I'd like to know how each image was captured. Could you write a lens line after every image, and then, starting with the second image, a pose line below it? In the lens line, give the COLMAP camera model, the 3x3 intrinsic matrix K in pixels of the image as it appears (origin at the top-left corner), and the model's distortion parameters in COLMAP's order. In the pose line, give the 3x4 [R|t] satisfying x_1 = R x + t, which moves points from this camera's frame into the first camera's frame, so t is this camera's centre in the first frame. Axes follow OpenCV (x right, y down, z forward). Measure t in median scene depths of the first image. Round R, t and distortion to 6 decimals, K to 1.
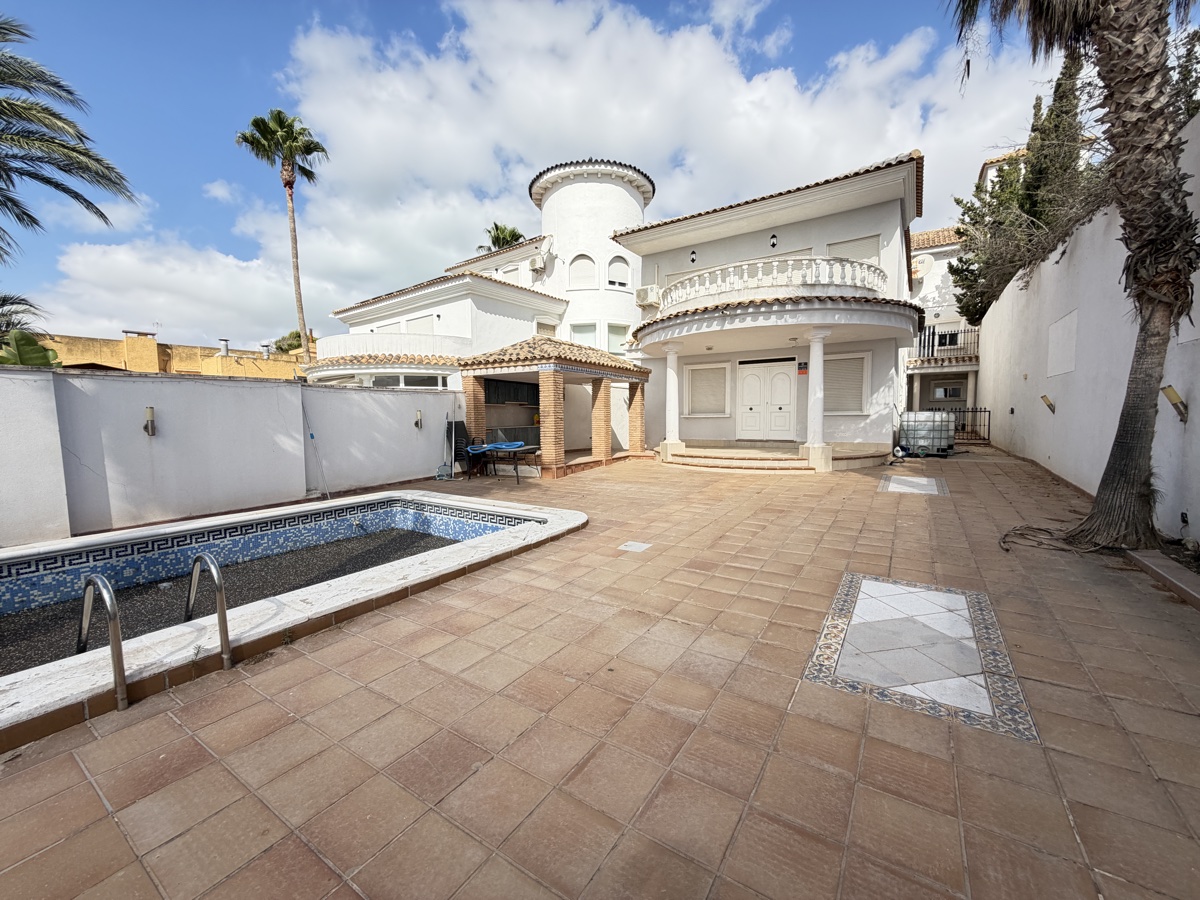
lens RADIAL K [[480.0, 0, 597.5], [0, 480.0, 452.8], [0, 0, 1]] dist [-0.000512, -0.000140]
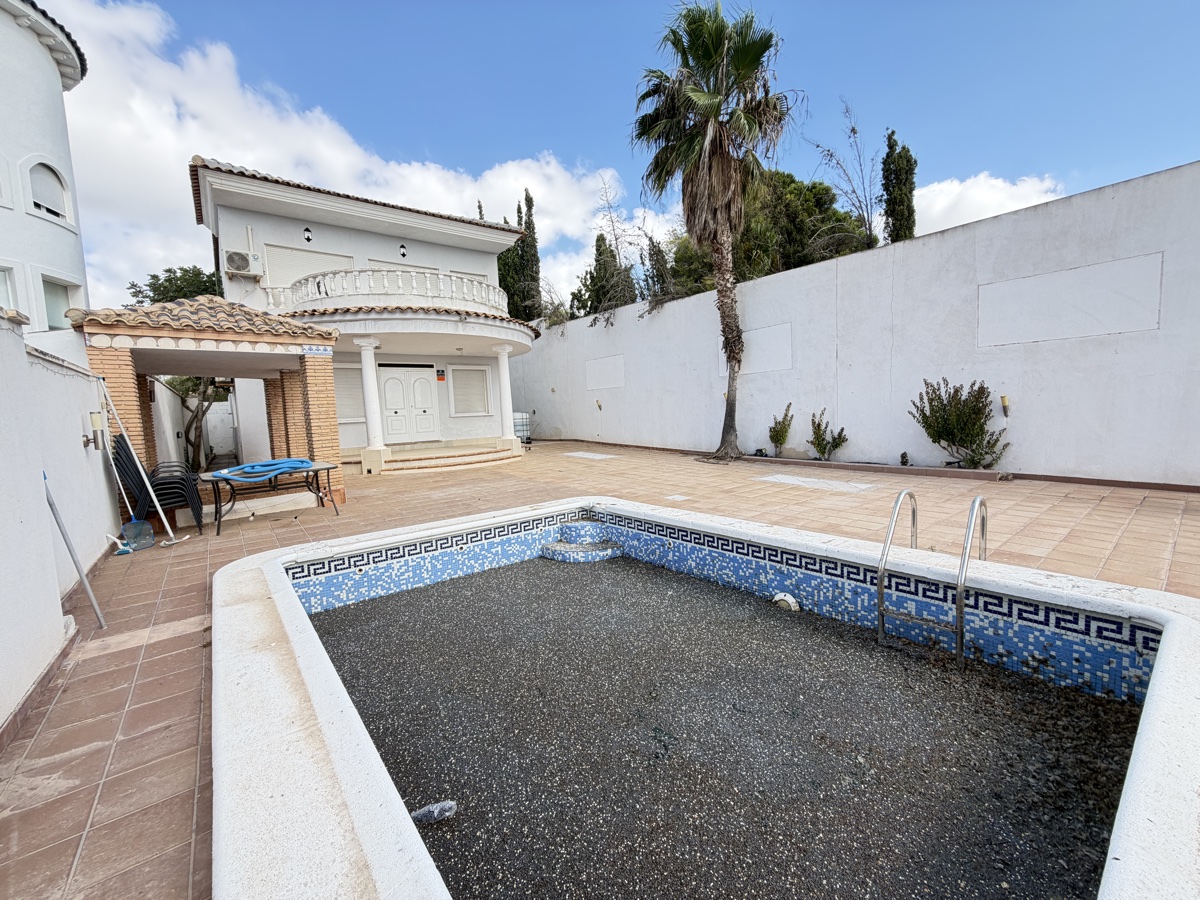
lens RADIAL K [[480.0, 0, 597.5], [0, 480.0, 452.8], [0, 0, 1]] dist [-0.000512, -0.000140]
pose [[0.315200, -0.085167, 0.945196, -0.528340], [0.111344, 0.992405, 0.052290, -0.013956], [-0.942471, 0.088760, 0.322289, 0.307877]]
